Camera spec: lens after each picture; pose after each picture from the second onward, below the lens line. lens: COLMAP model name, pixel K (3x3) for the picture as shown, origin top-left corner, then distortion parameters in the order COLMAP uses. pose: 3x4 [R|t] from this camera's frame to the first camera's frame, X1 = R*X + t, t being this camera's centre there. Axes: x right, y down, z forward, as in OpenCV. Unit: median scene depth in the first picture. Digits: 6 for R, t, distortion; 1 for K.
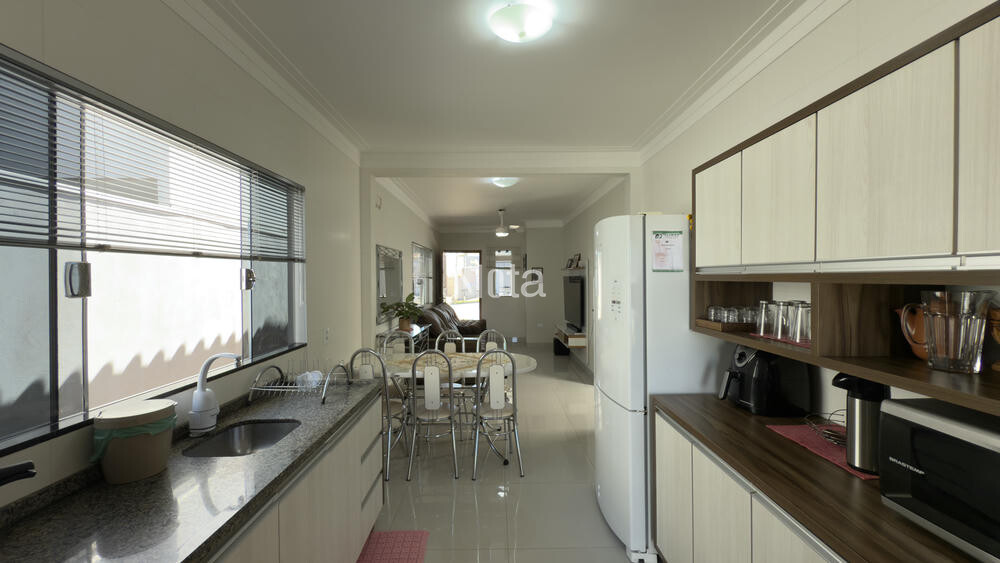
lens RADIAL K [[399.1, 0, 500.0], [0, 399.1, 281.5], [0, 0, 1]] dist [-0.001122, 0.000209]
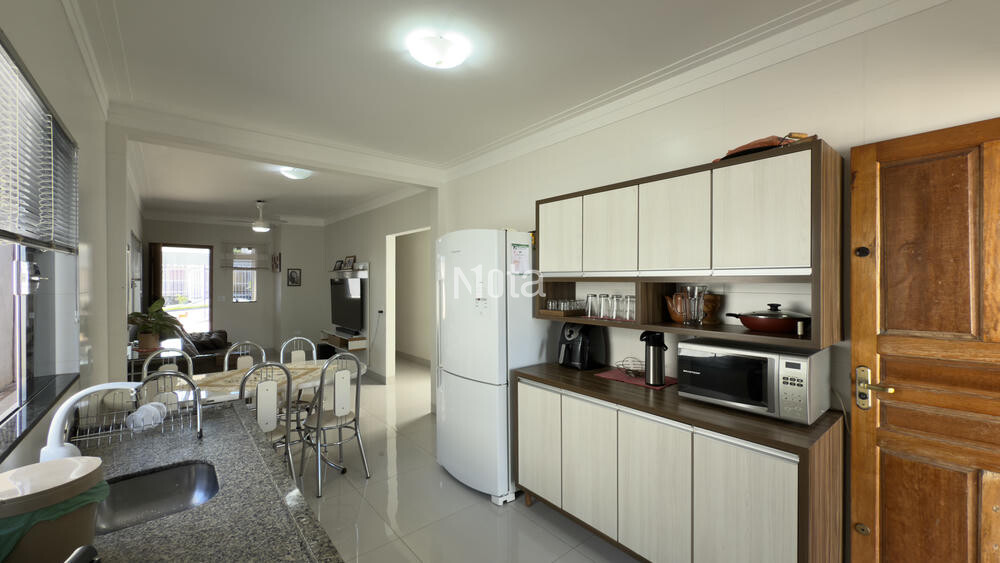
lens RADIAL K [[399.1, 0, 500.0], [0, 399.1, 281.5], [0, 0, 1]] dist [-0.001122, 0.000209]
pose [[0.771589, 0.002832, 0.636115, -0.411068], [0.002648, 0.999967, -0.007663, 0.006614], [-0.636116, 0.007597, 0.771556, 0.019764]]
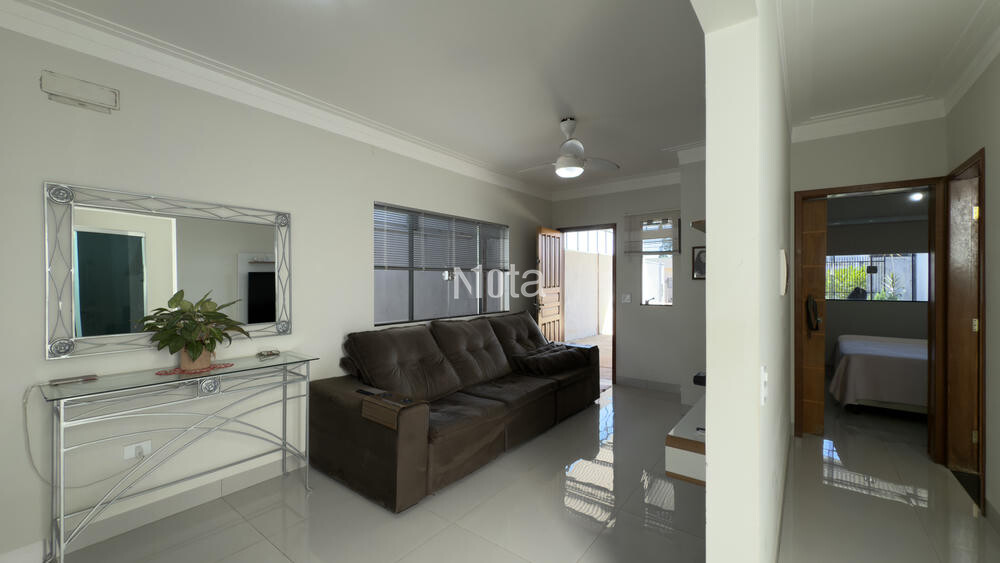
lens RADIAL K [[399.1, 0, 500.0], [0, 399.1, 281.5], [0, 0, 1]] dist [-0.001122, 0.000209]
pose [[0.784684, 0.006599, -0.619860, 0.651236], [-0.010736, 0.999938, -0.002946, 0.029029], [0.619802, 0.008967, 0.784707, 1.675112]]
